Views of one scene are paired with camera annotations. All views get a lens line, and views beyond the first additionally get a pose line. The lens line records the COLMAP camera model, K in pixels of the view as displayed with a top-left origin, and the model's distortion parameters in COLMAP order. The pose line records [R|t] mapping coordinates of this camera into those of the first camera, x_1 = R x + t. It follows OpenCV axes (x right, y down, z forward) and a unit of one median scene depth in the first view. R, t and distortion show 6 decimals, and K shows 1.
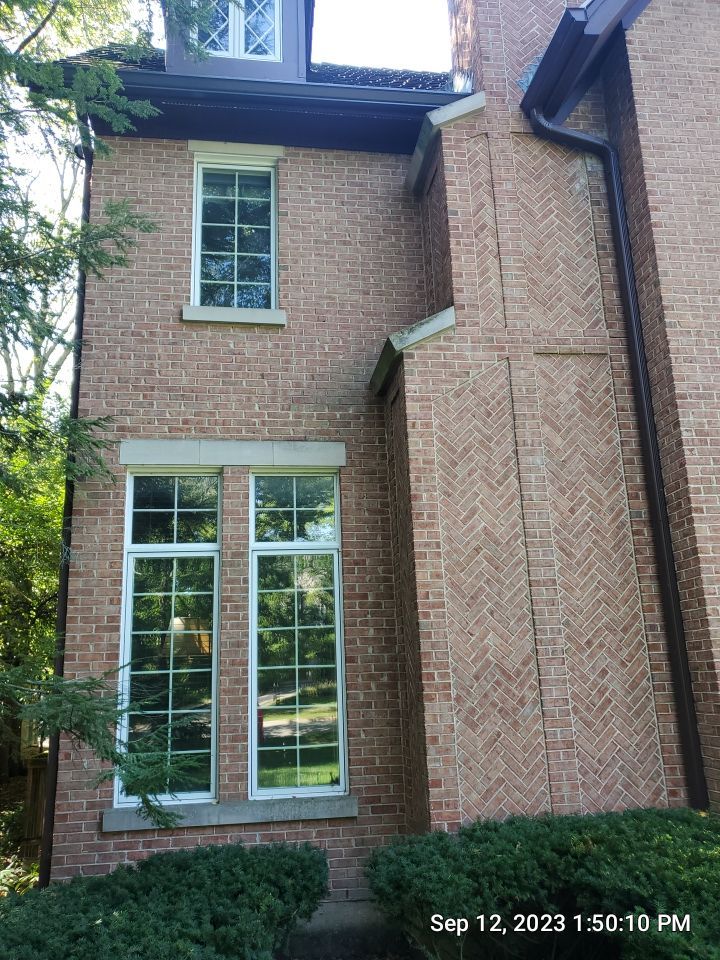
lens RADIAL K [[738.8, 0, 360.0], [0, 738.8, 480.0], [0, 0, 1]] dist [0.017179, -0.000224]
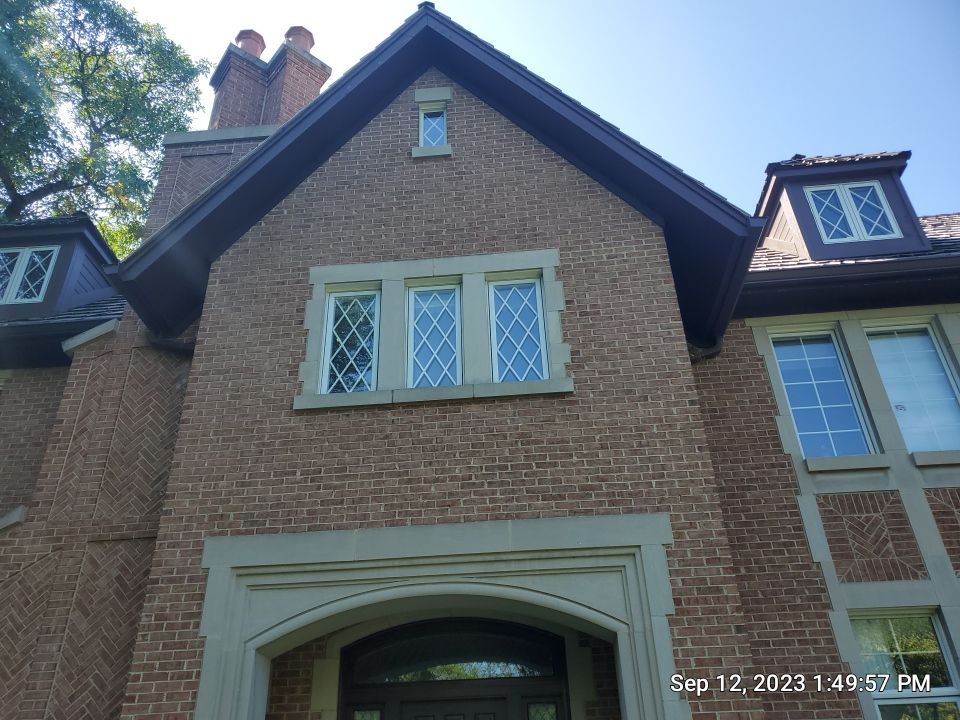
lens RADIAL K [[738.8, 0, 477.0], [0, 738.8, 377.7], [0, 0, 1]] dist [0.017179, -0.000224]
pose [[0.978805, -0.098881, -0.179344, 1.029811], [0.044304, 0.957216, -0.285963, -0.062224], [0.199947, 0.271956, 0.941308, 0.002010]]
